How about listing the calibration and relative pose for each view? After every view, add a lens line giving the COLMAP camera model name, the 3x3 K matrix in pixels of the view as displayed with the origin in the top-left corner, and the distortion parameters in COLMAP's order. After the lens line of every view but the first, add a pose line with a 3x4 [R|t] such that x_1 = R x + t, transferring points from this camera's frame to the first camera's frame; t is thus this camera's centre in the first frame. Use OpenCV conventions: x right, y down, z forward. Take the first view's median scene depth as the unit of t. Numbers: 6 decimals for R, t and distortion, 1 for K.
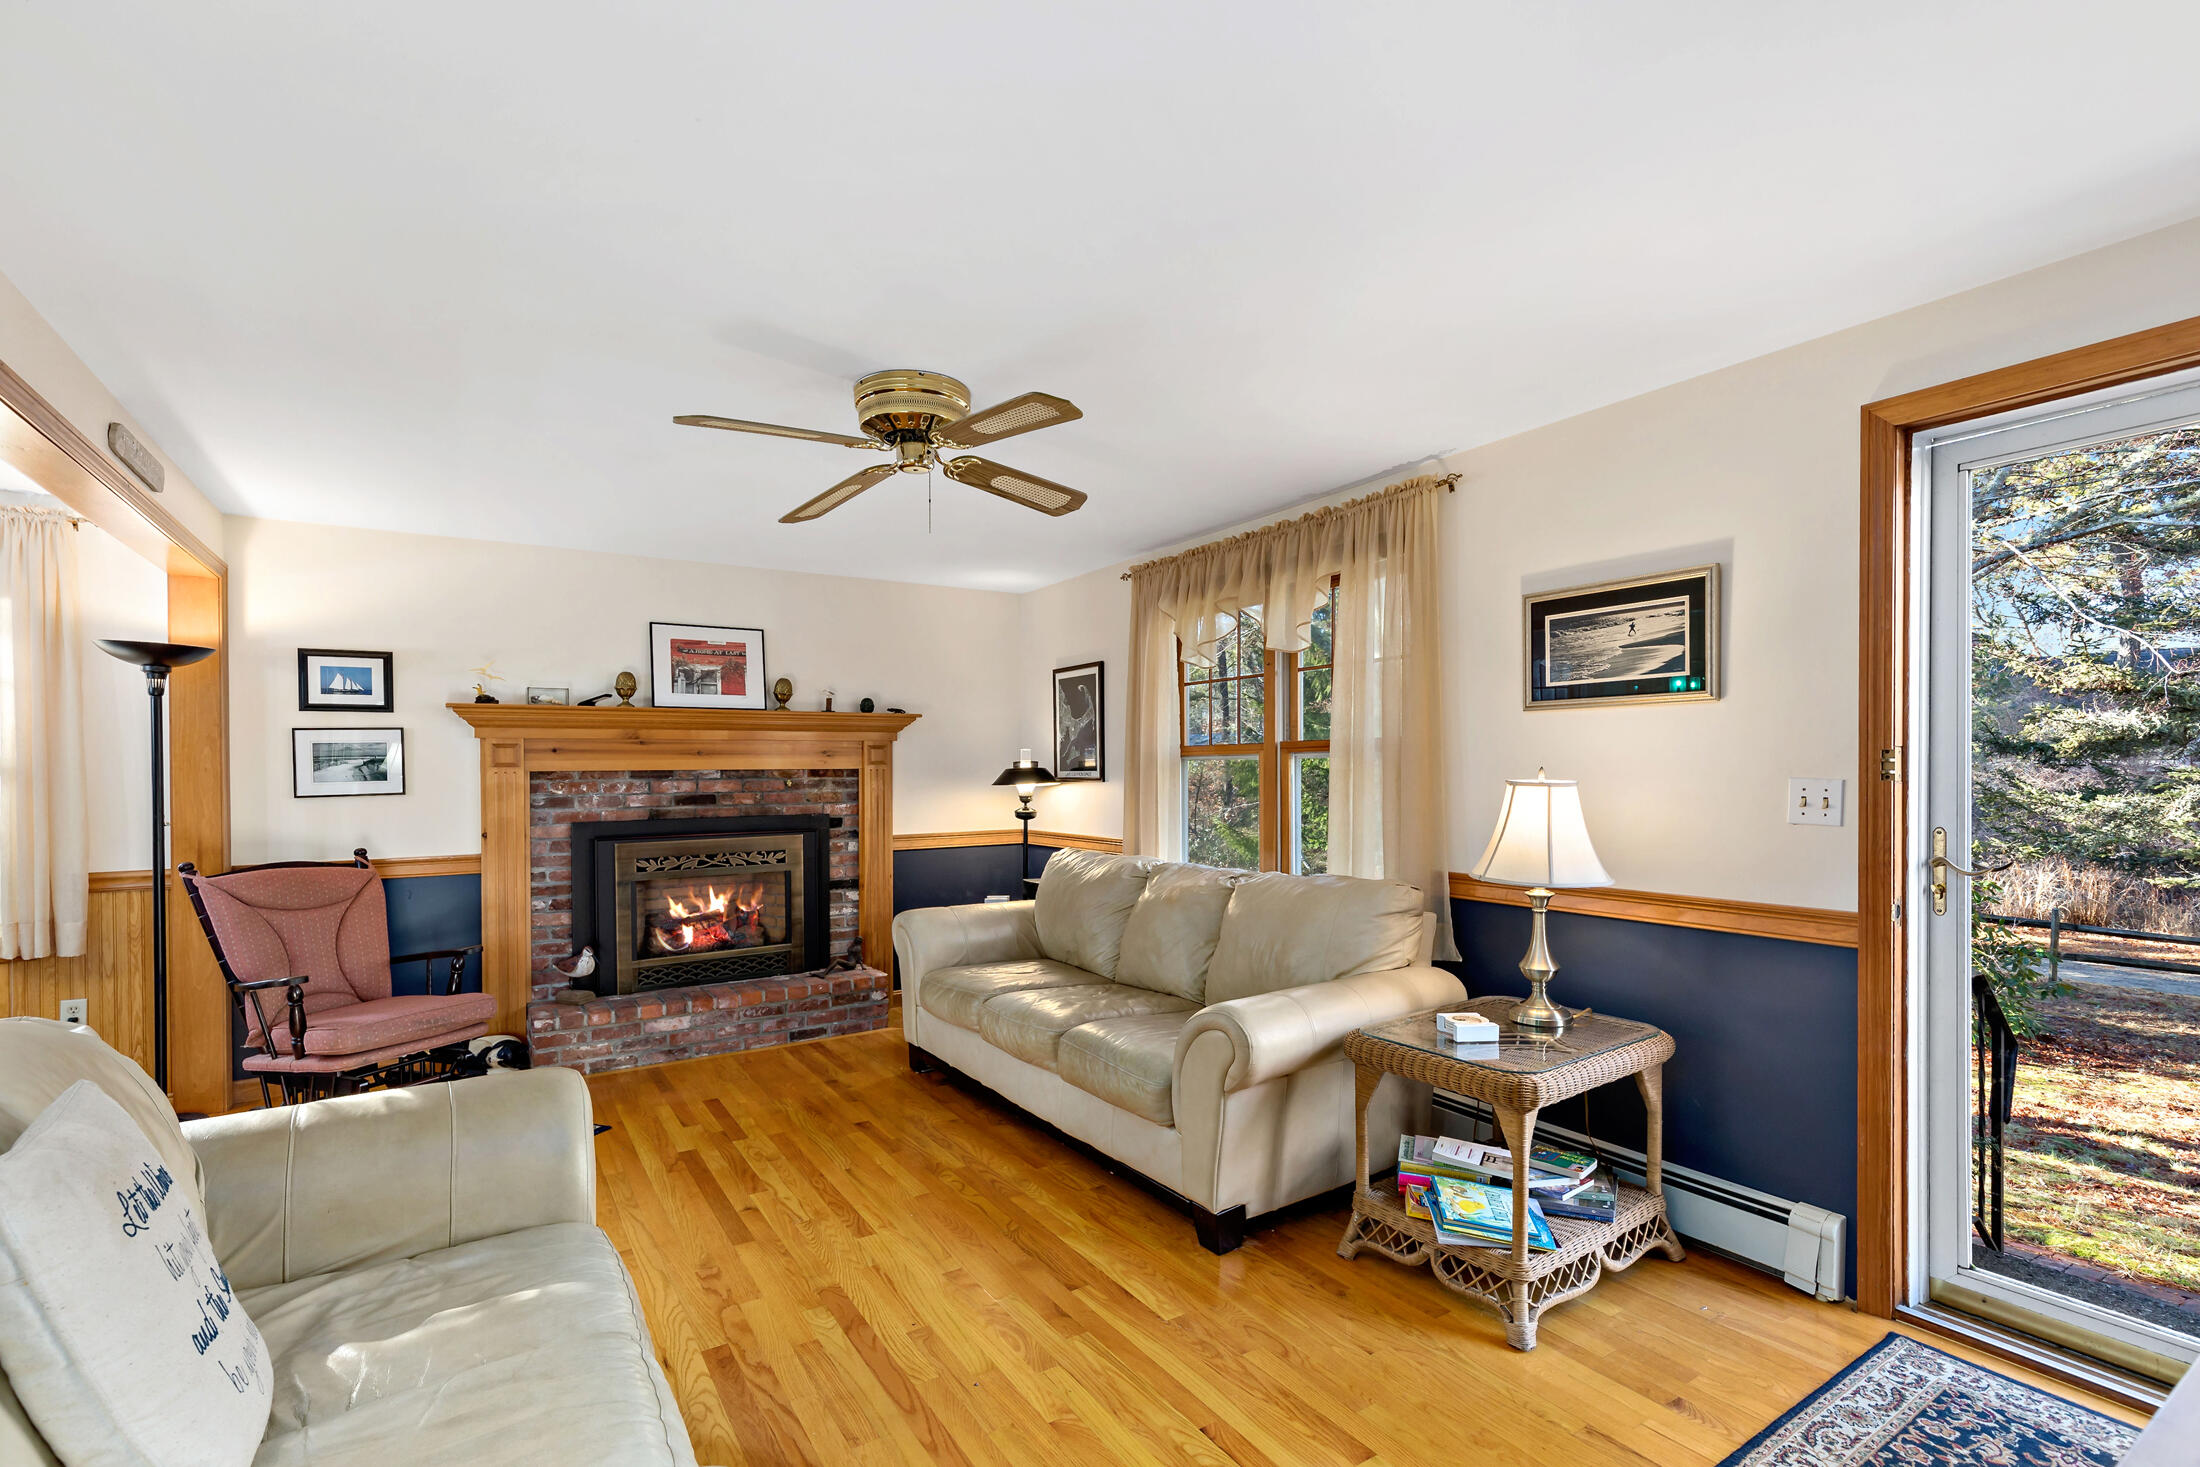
lens RADIAL K [[1013.0, 0, 1147.5], [0, 1013.0, 785.3], [0, 0, 1]] dist [0.001189, -0.000143]
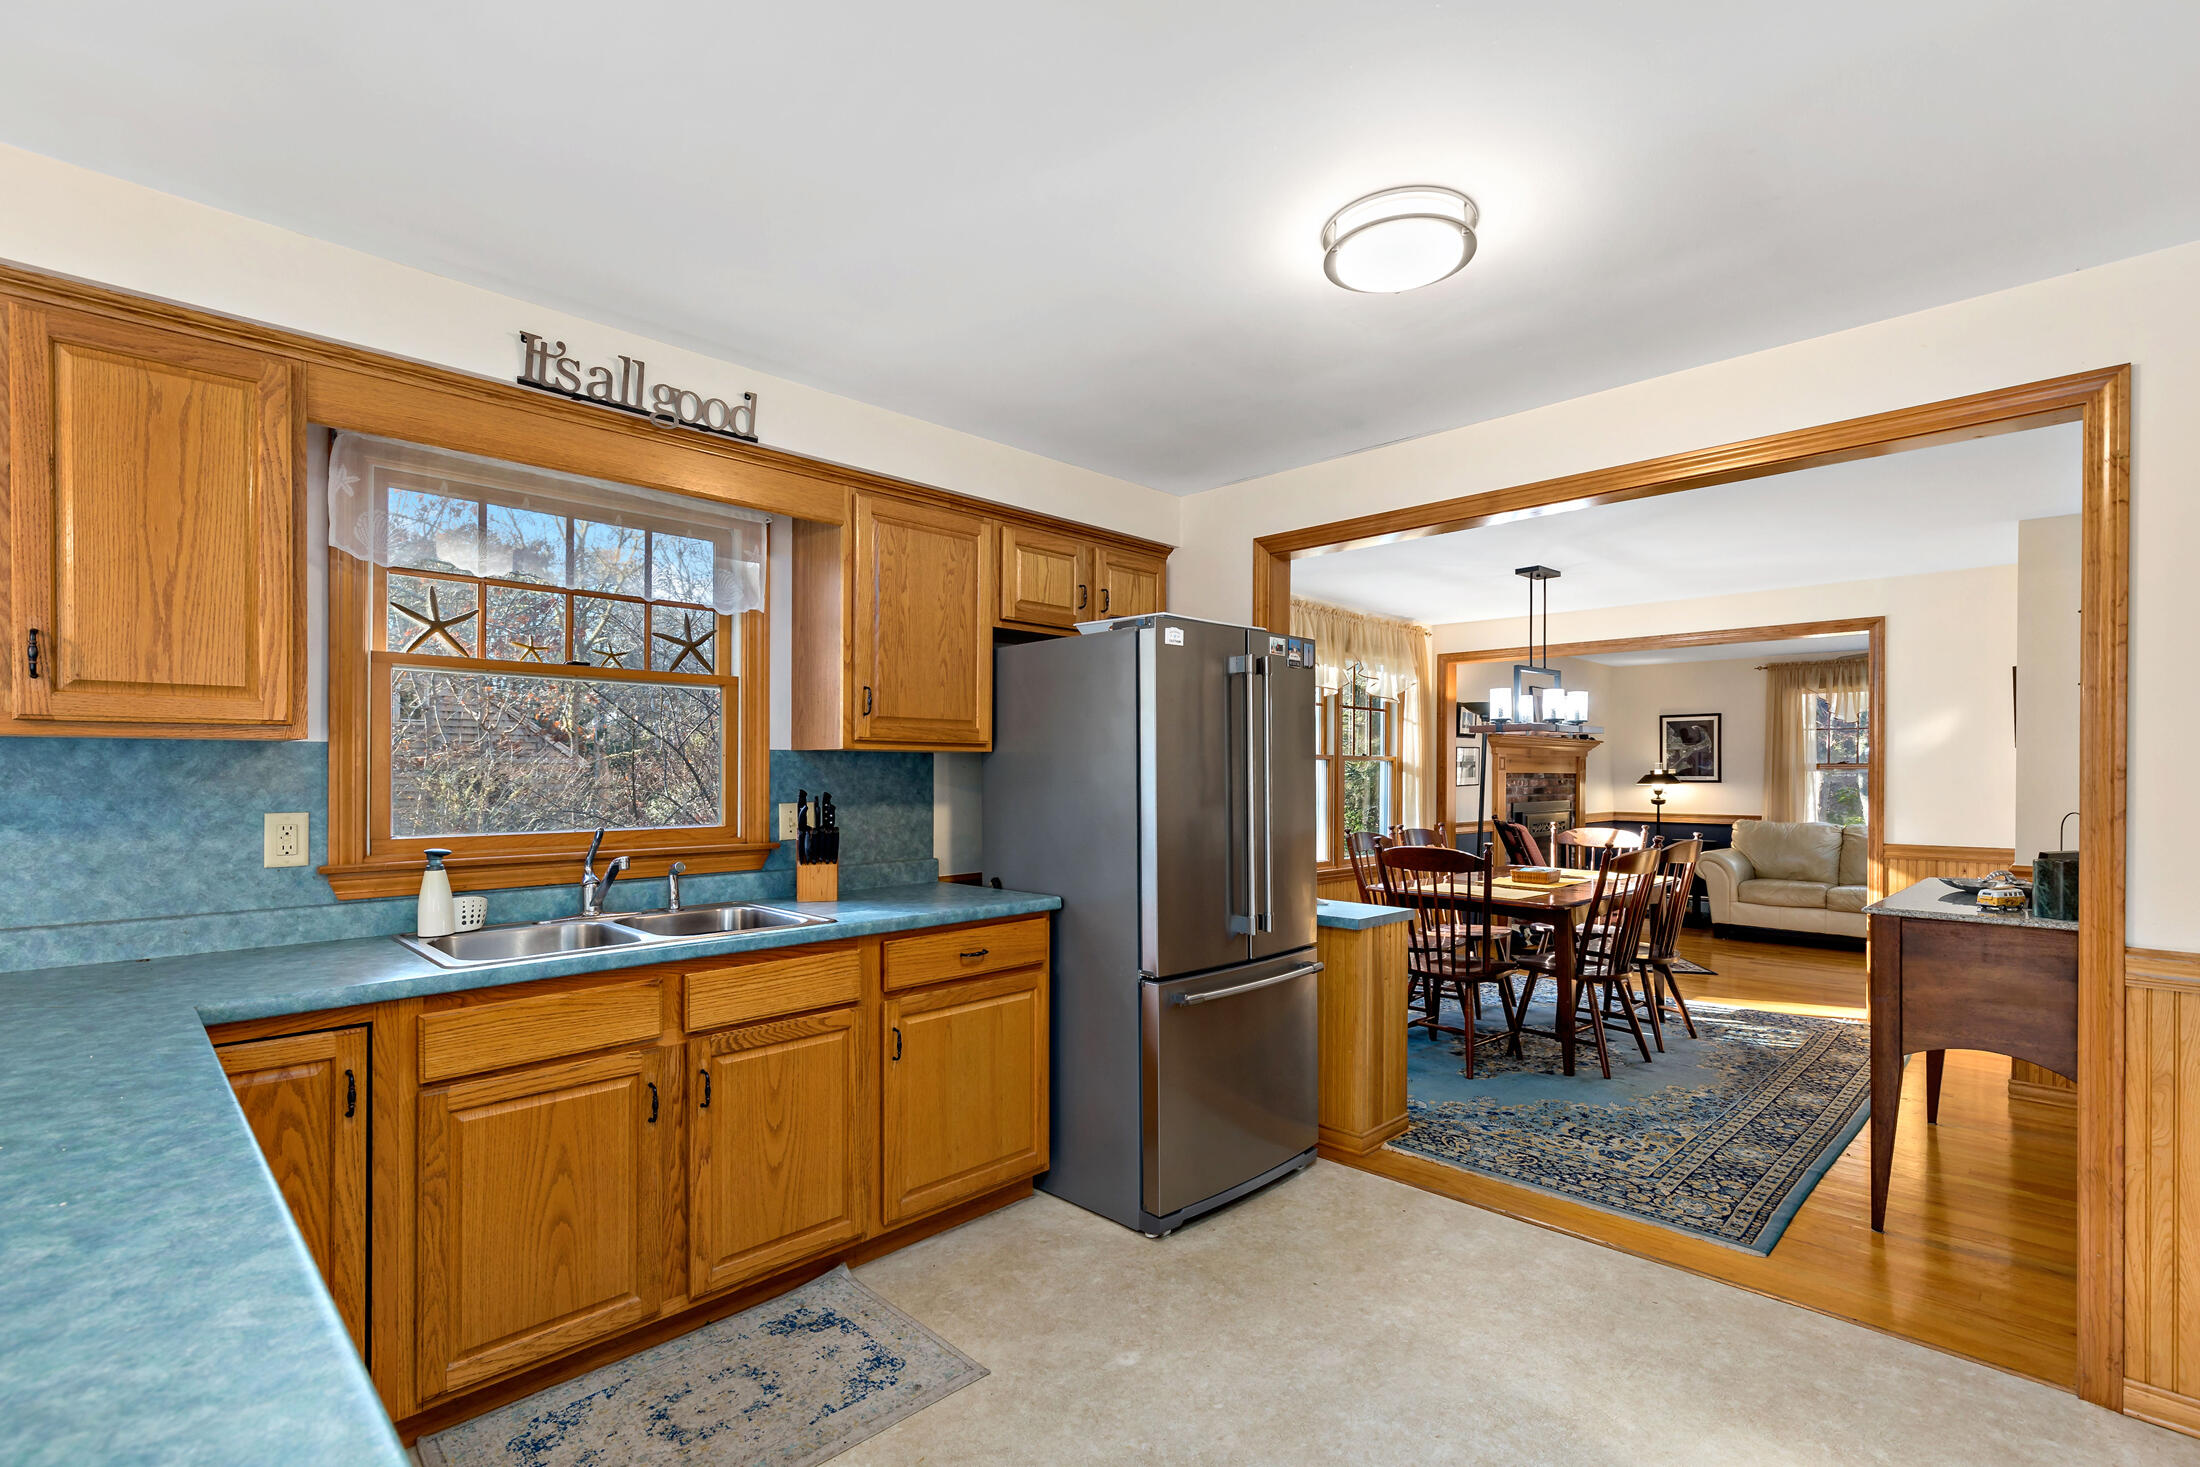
lens RADIAL K [[999.3, 0, 1102.4], [0, 999.3, 759.0], [0, 0, 1]] dist [0.007646, 0.000021]
pose [[0.984198, 0.015854, 0.176360, -1.573149], [-0.010122, 0.999392, -0.033352, 0.027198], [-0.176781, 0.031040, 0.983761, -0.561678]]
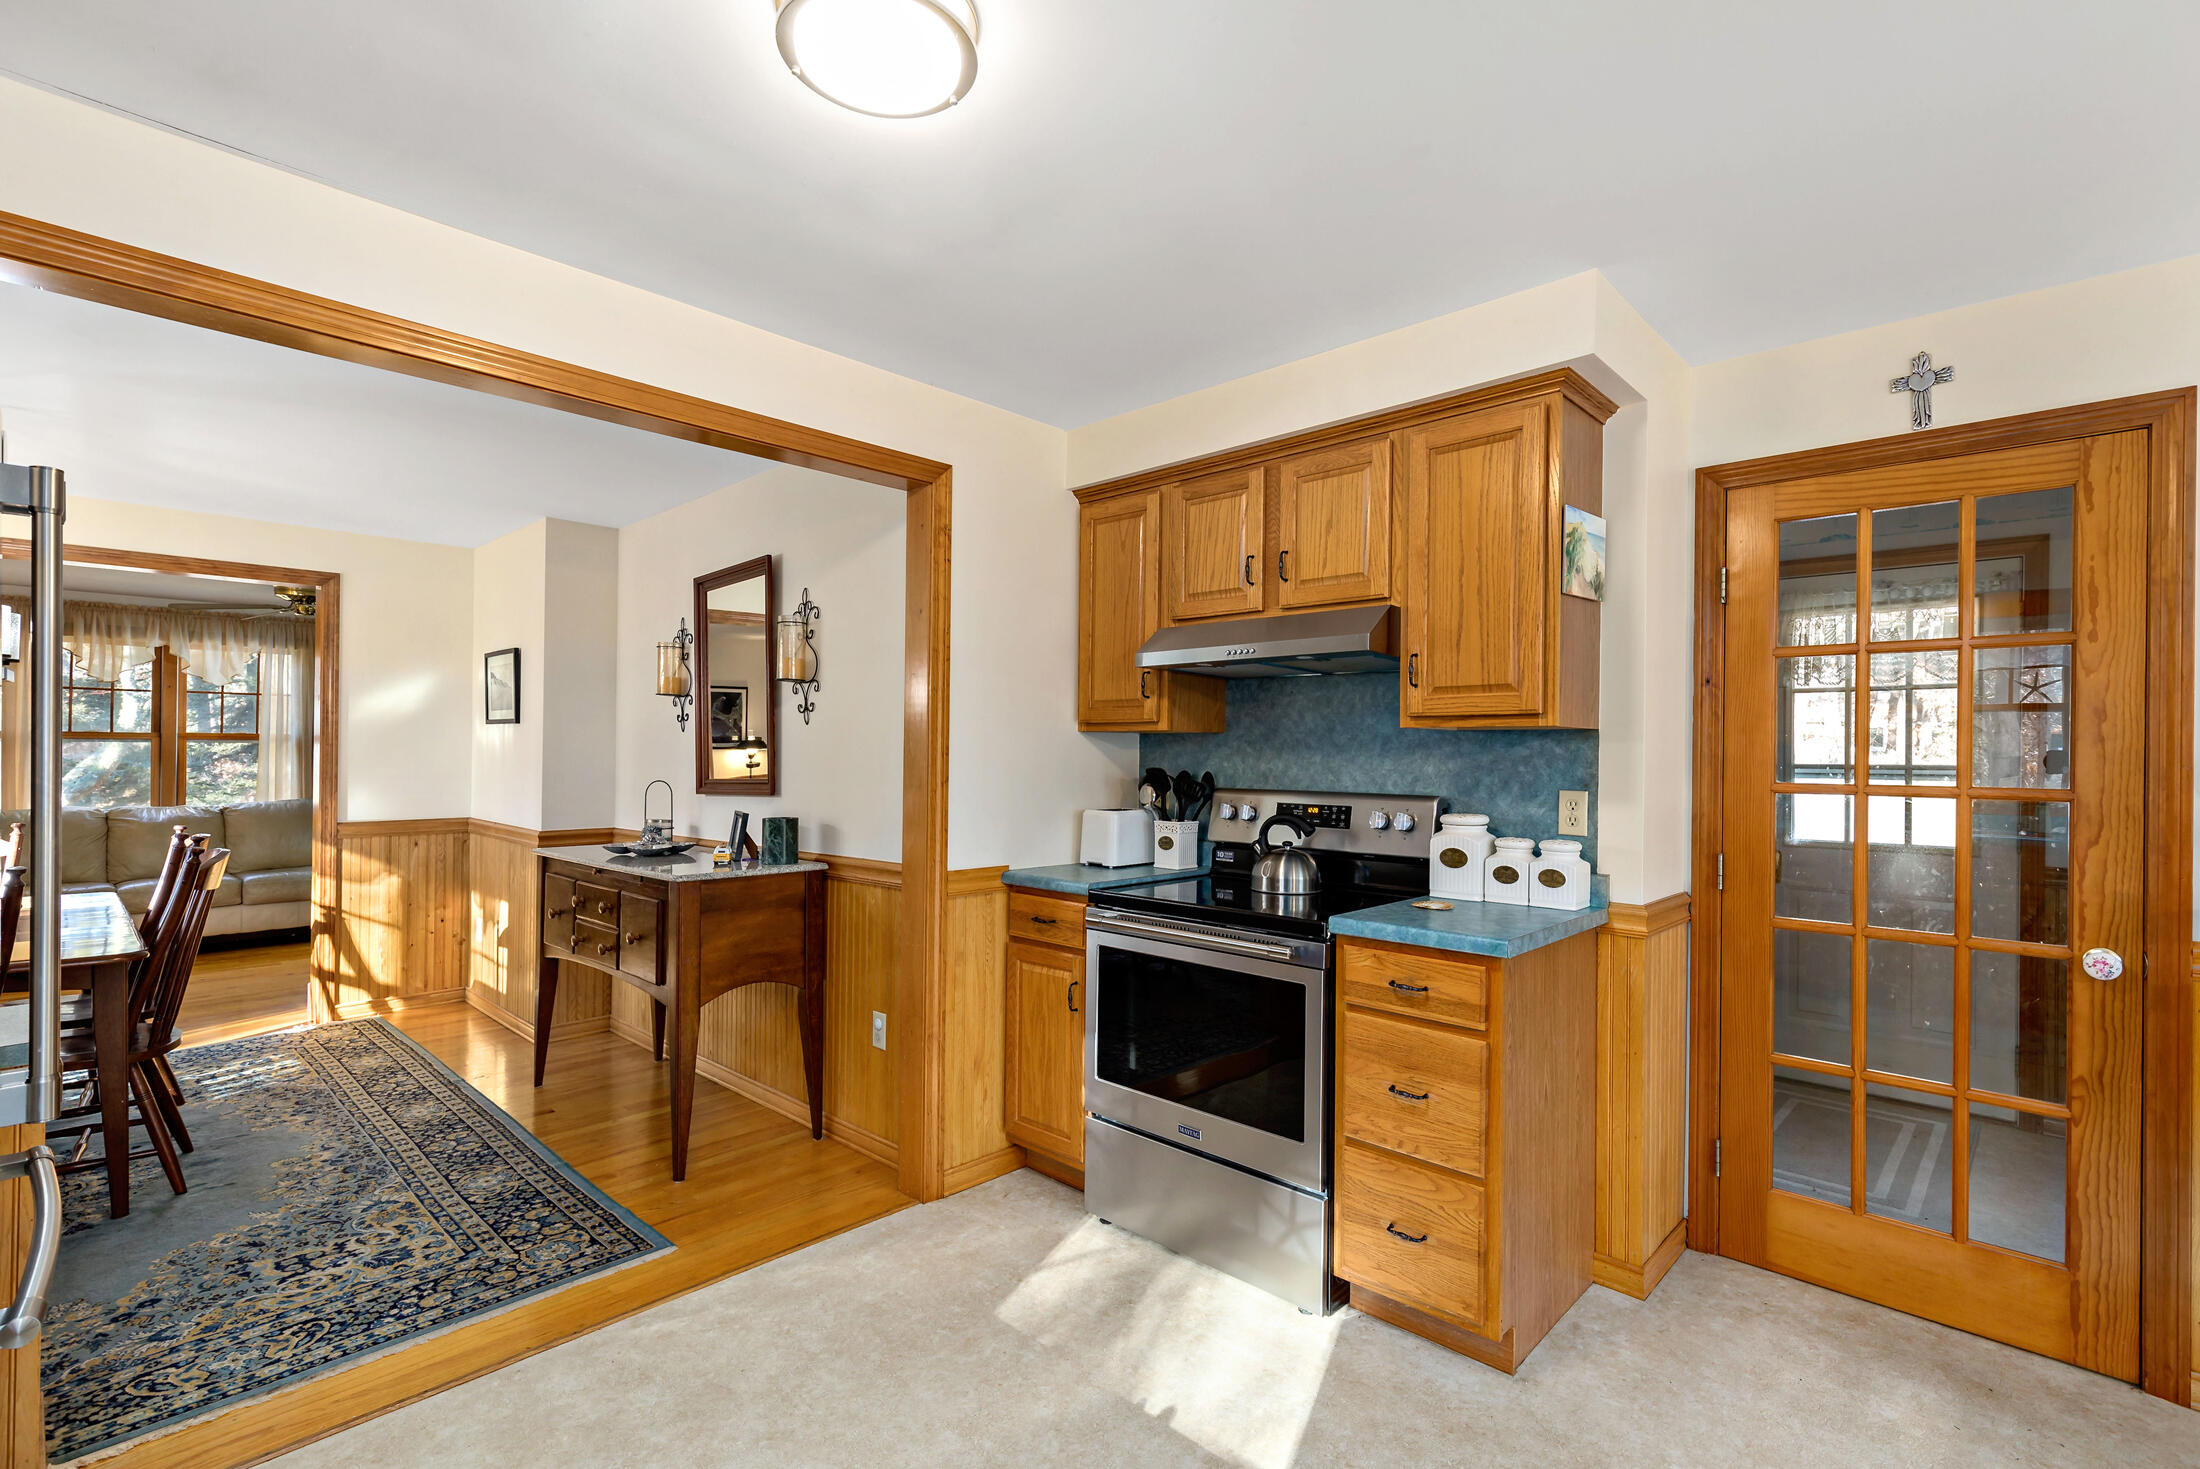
lens RADIAL K [[1013.0, 0, 1128.2], [0, 1013.0, 742.4], [0, 0, 1]] dist [0.003086, -0.000106]
pose [[-0.209673, 0.019676, 0.977573, -1.703540], [0.014705, 0.999748, -0.016969, 0.022105], [-0.977661, 0.010817, -0.209910, -0.176267]]
